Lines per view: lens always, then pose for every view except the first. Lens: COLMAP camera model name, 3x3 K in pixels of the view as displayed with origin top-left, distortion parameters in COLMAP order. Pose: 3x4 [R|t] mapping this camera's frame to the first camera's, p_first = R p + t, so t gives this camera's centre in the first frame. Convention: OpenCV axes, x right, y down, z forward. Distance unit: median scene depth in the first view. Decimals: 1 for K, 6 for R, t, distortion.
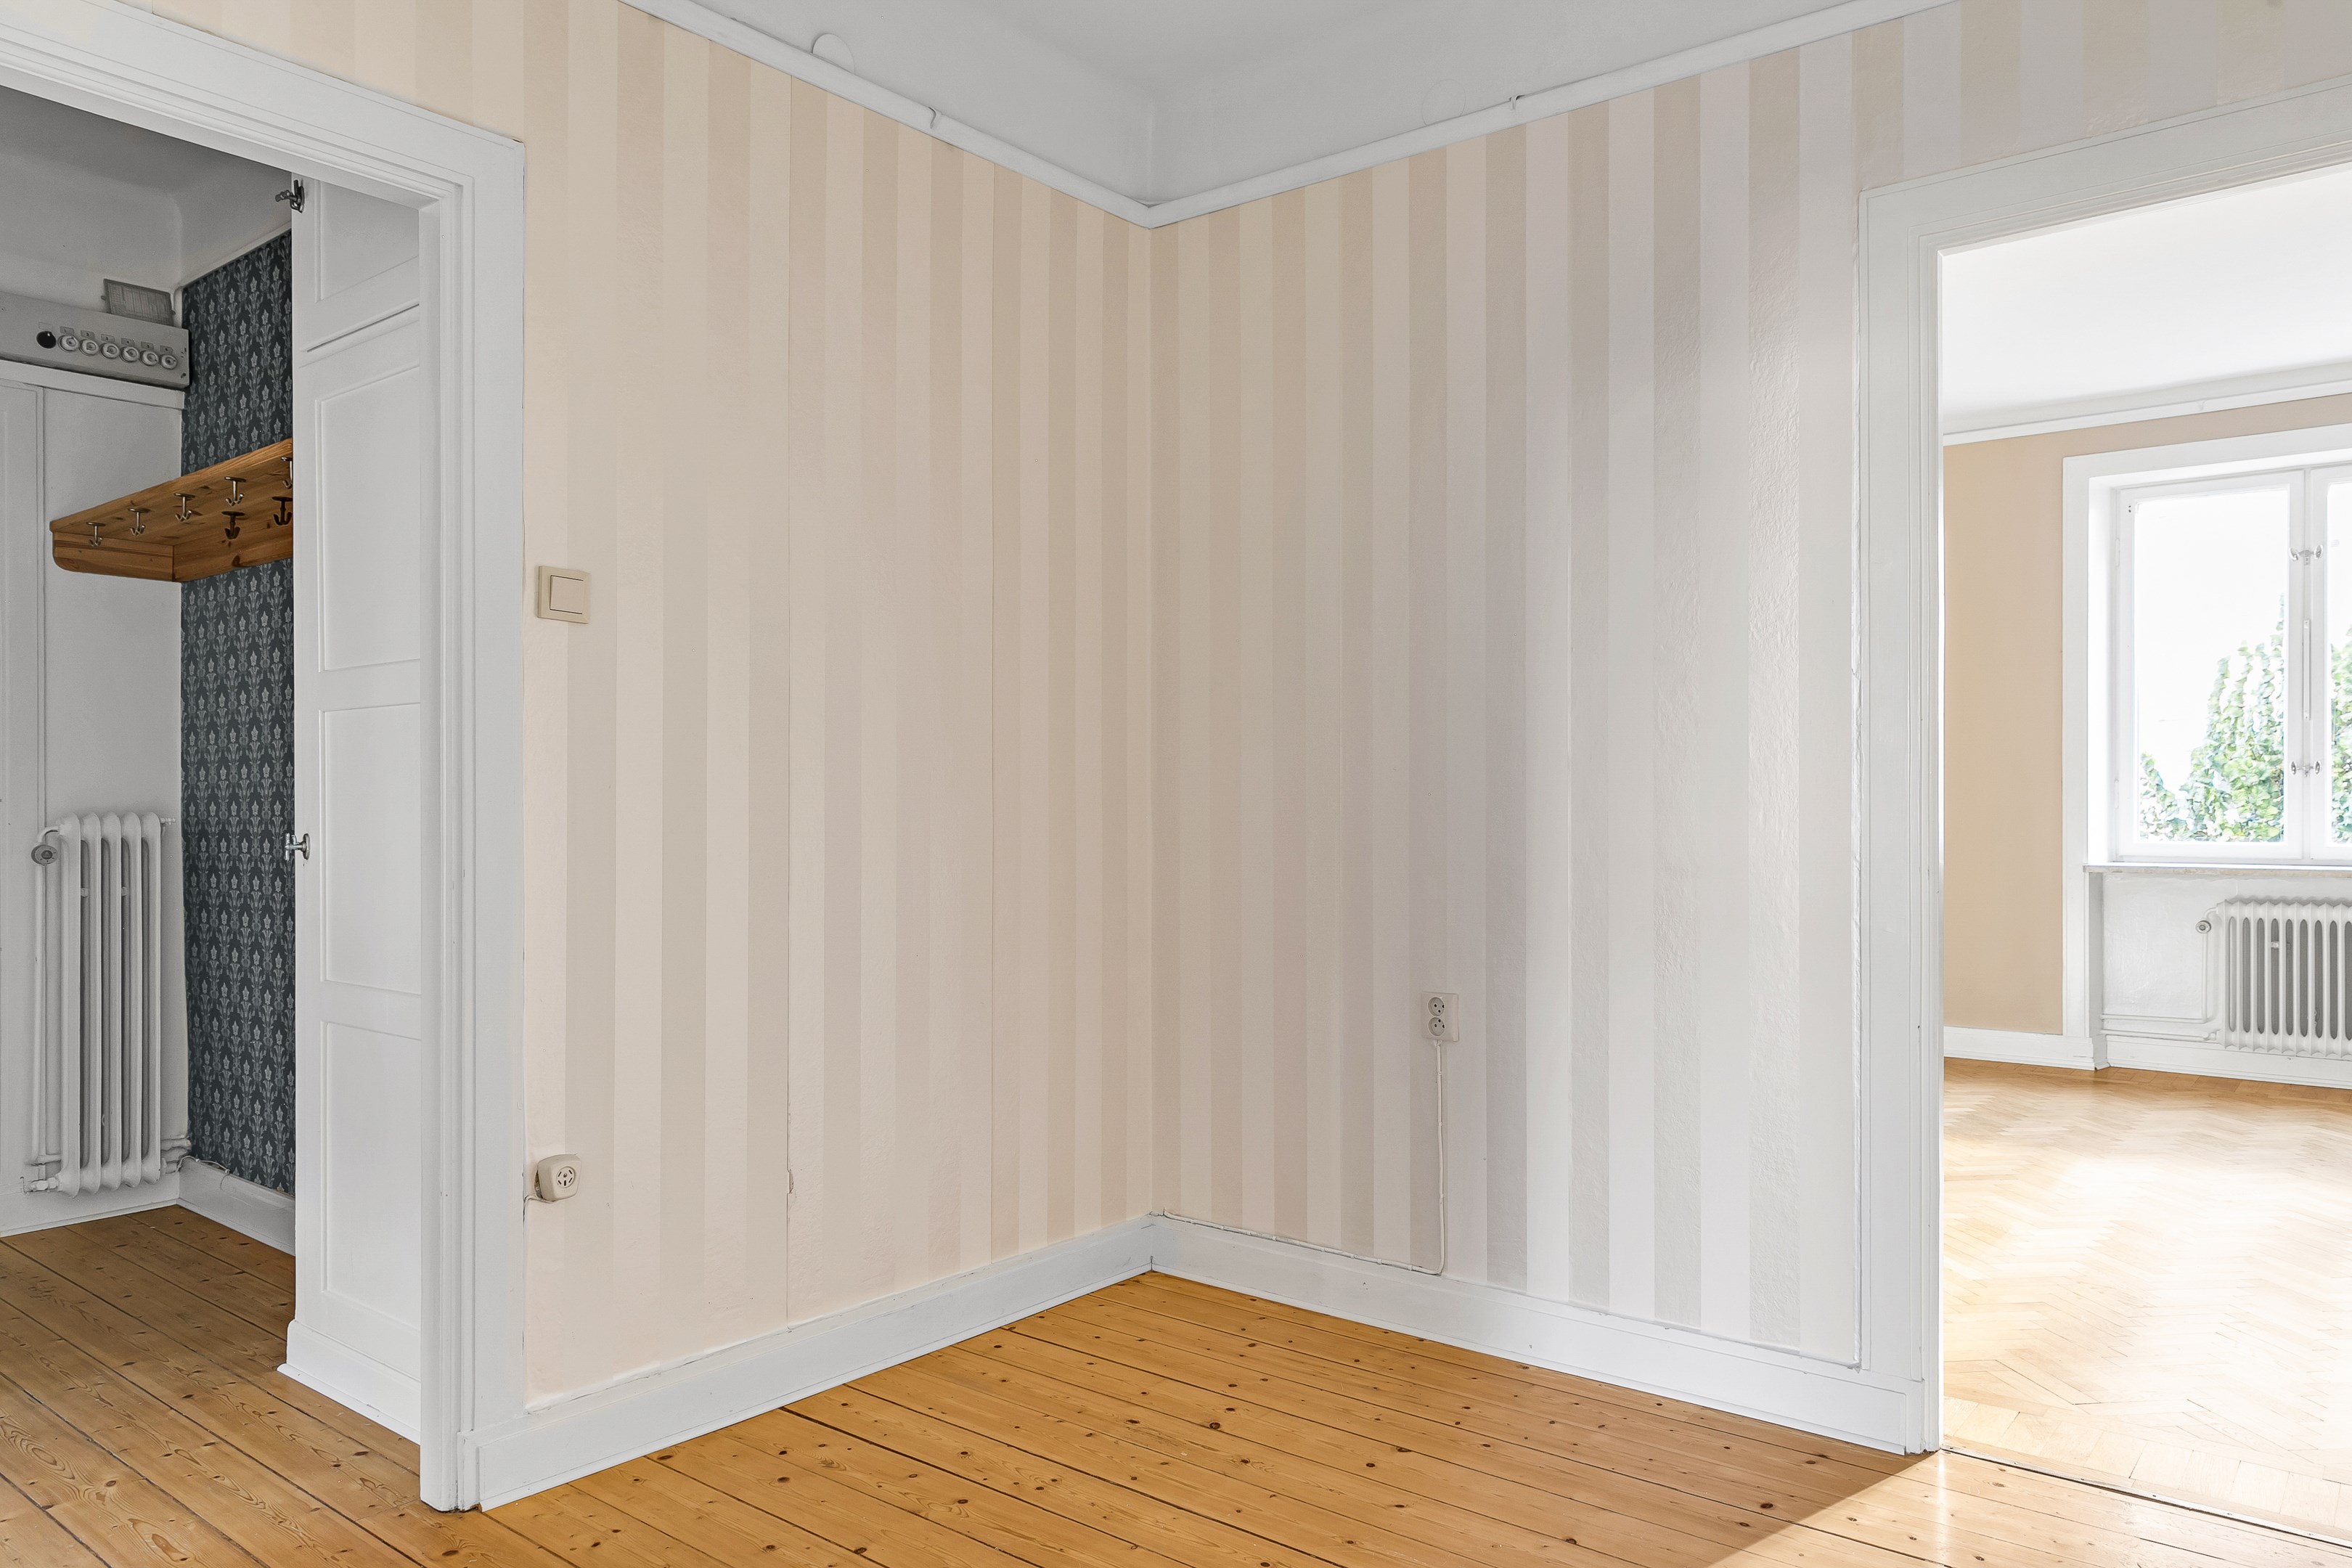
lens RADIAL K [[1560.4, 0, 1172.3], [0, 1560.4, 806.7], [0, 0, 1]] dist [0.002620, 0.002560]
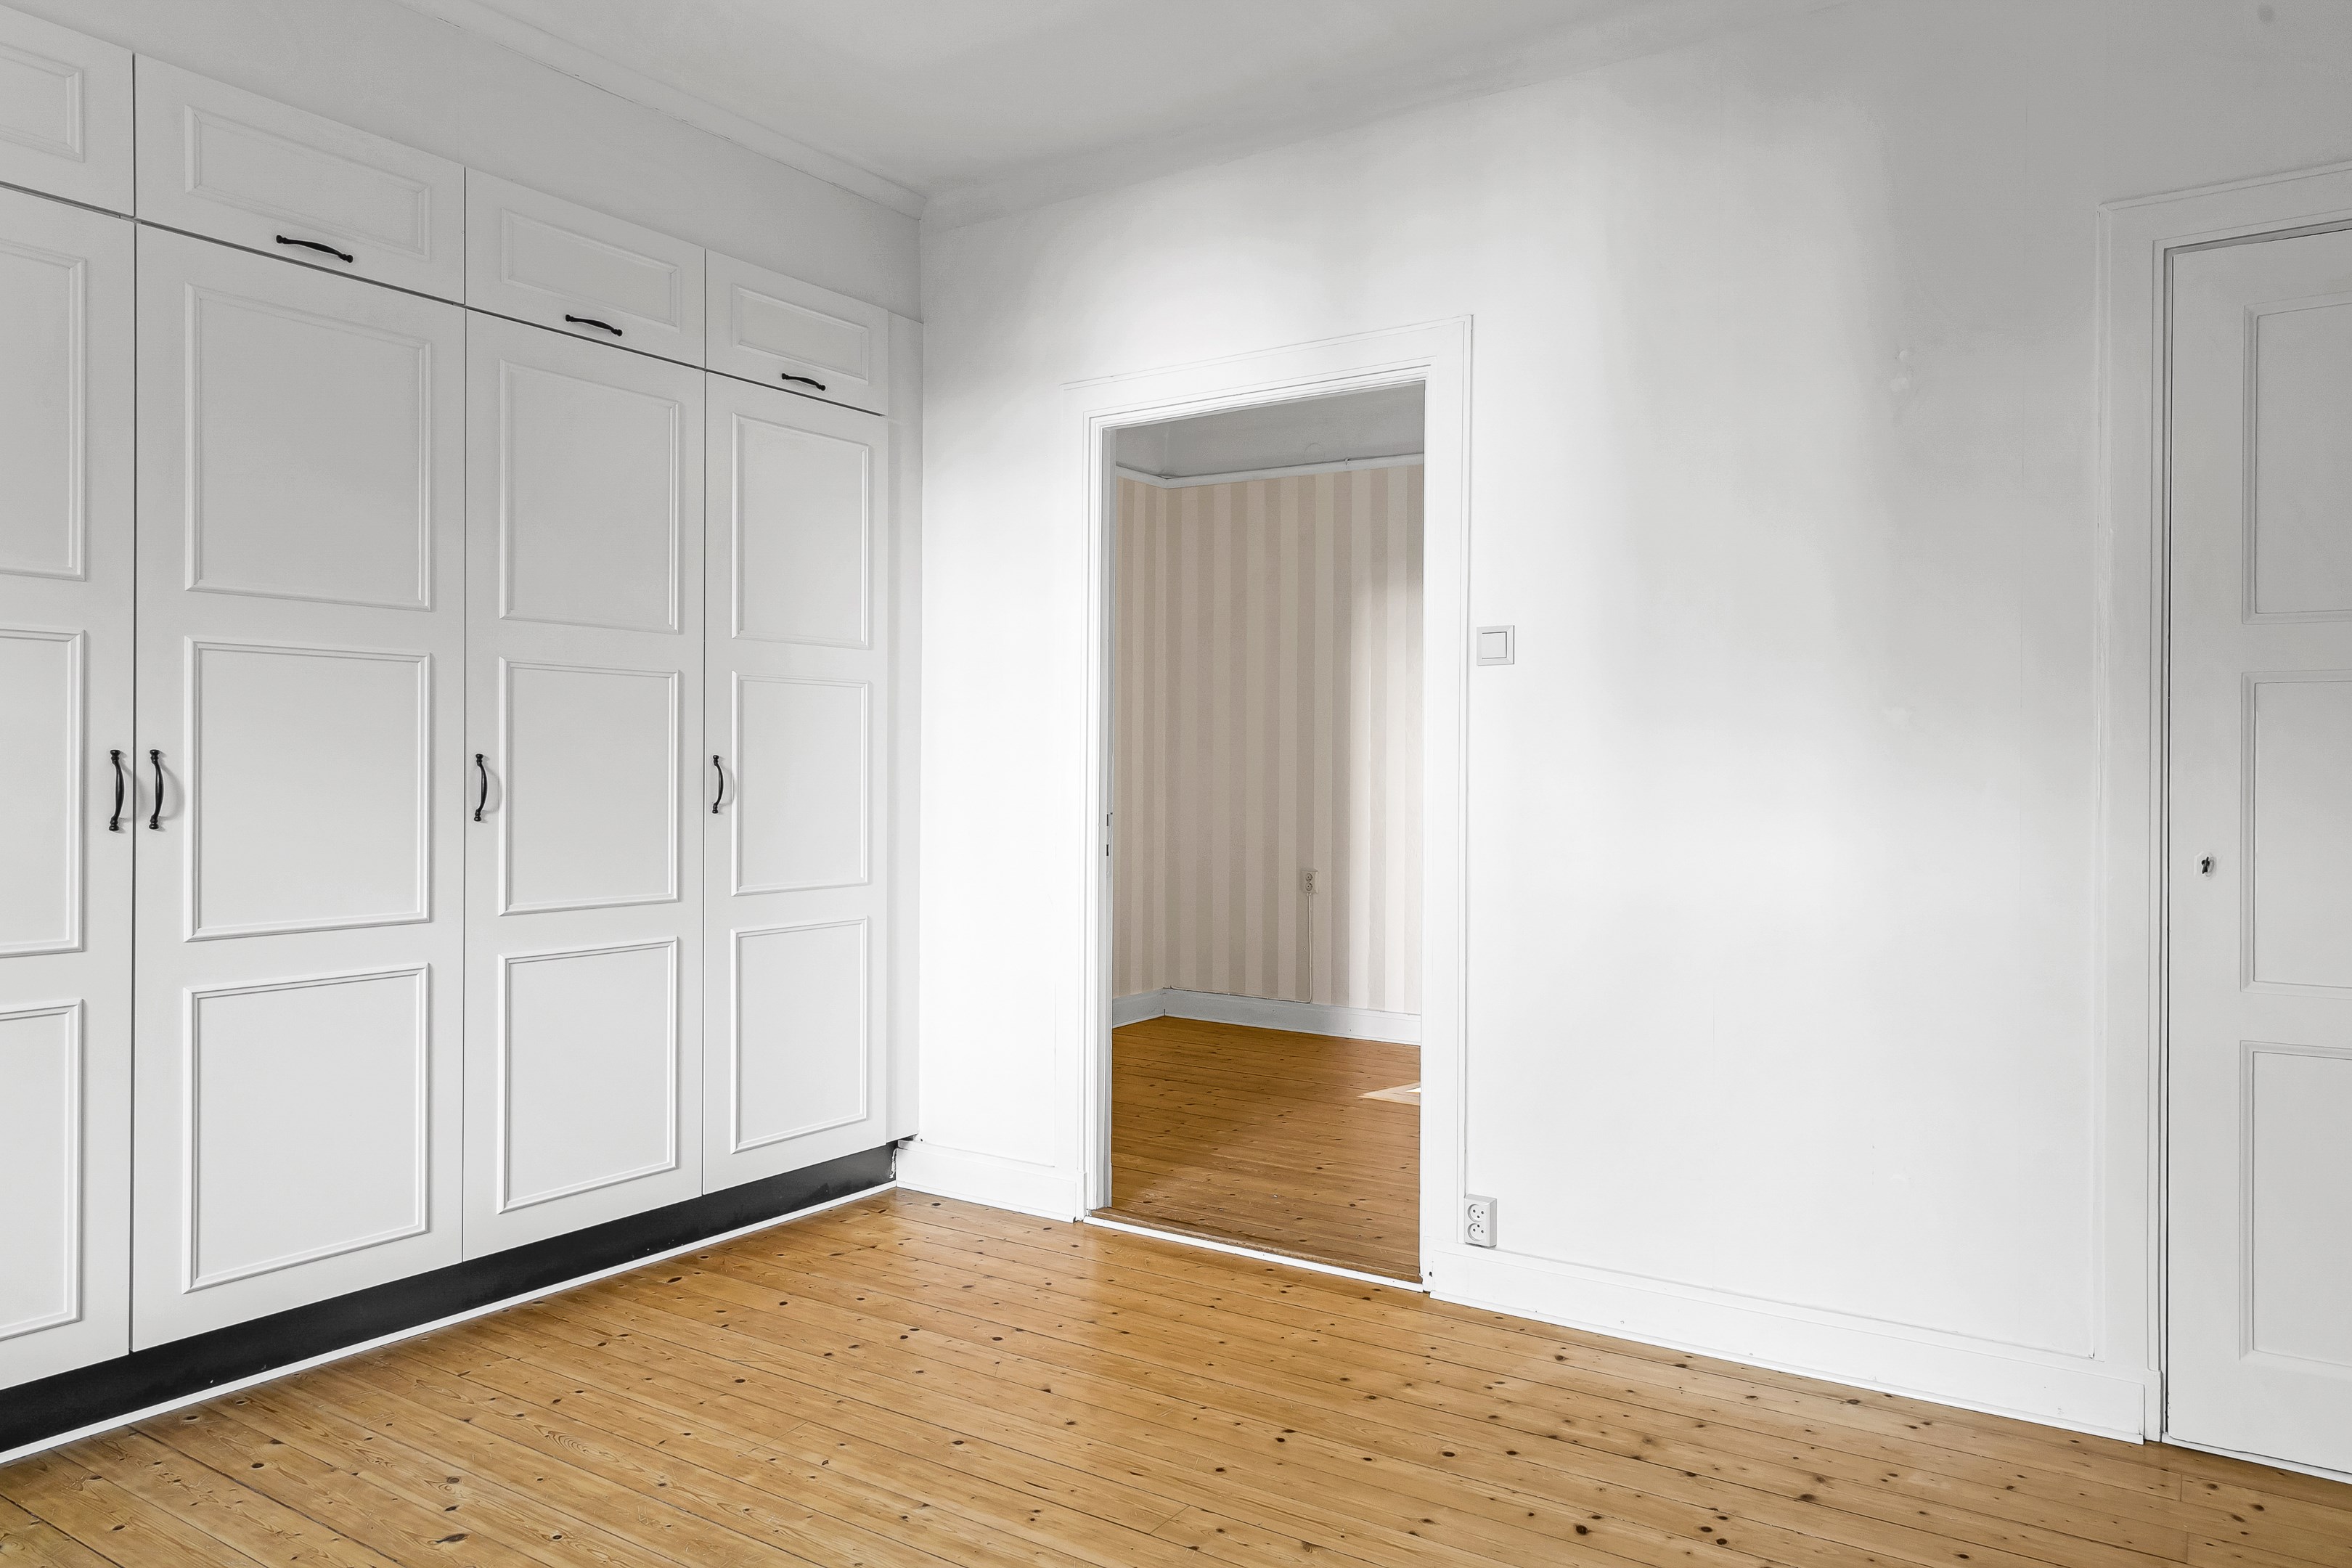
lens RADIAL K [[1628.9, 0, 1134.8], [0, 1628.9, 774.5], [0, 0, 1]] dist [0.001878, -0.000609]
pose [[0.997990, 0.005996, 0.063095, -0.201658], [-0.006117, 0.999980, 0.001721, -0.015563], [-0.063083, -0.002104, 0.998006, -1.162681]]
